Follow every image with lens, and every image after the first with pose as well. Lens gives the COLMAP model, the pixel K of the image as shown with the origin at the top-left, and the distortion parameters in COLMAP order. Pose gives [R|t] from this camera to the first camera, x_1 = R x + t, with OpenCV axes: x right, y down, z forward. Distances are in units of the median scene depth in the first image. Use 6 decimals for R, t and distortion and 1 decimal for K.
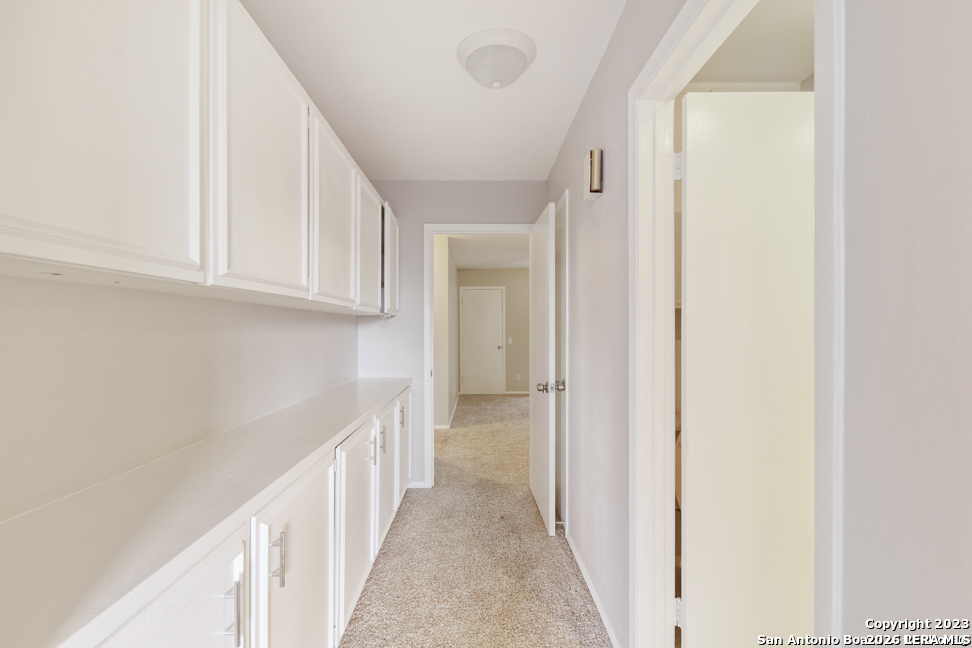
lens RADIAL K [[440.9, 0, 484.3], [0, 440.9, 306.6], [0, 0, 1]] dist [-0.001042, -0.001073]
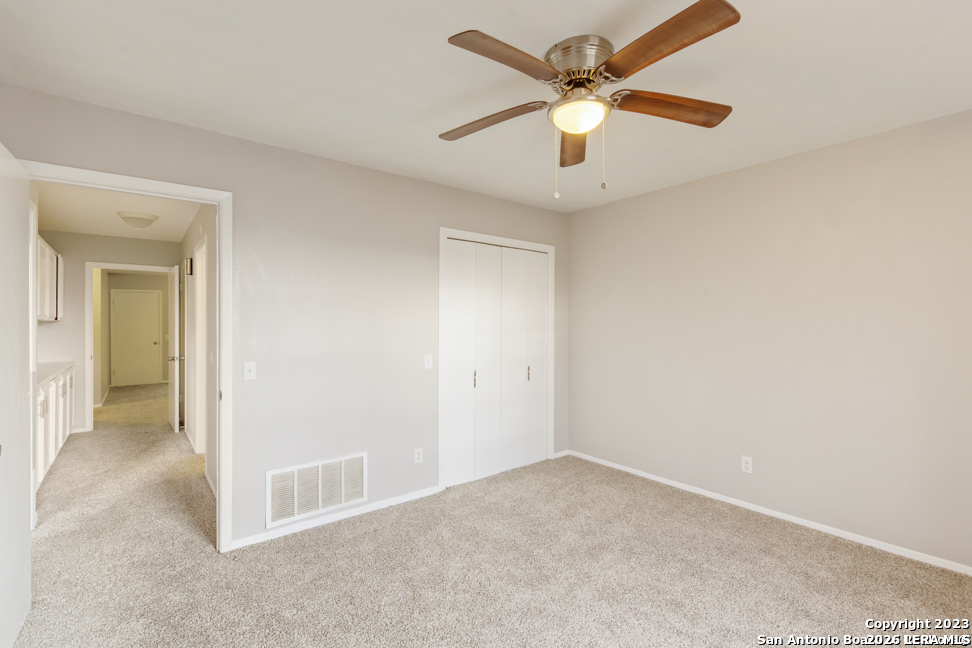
lens RADIAL K [[437.4, 0, 484.8], [0, 437.4, 320.9], [0, 0, 1]] dist [-0.001572, -0.000935]
pose [[0.789082, 0.003279, 0.614279, 0.028723], [-0.029211, 0.999055, 0.032190, -0.068105], [-0.613593, -0.043344, 0.788432, -1.056553]]
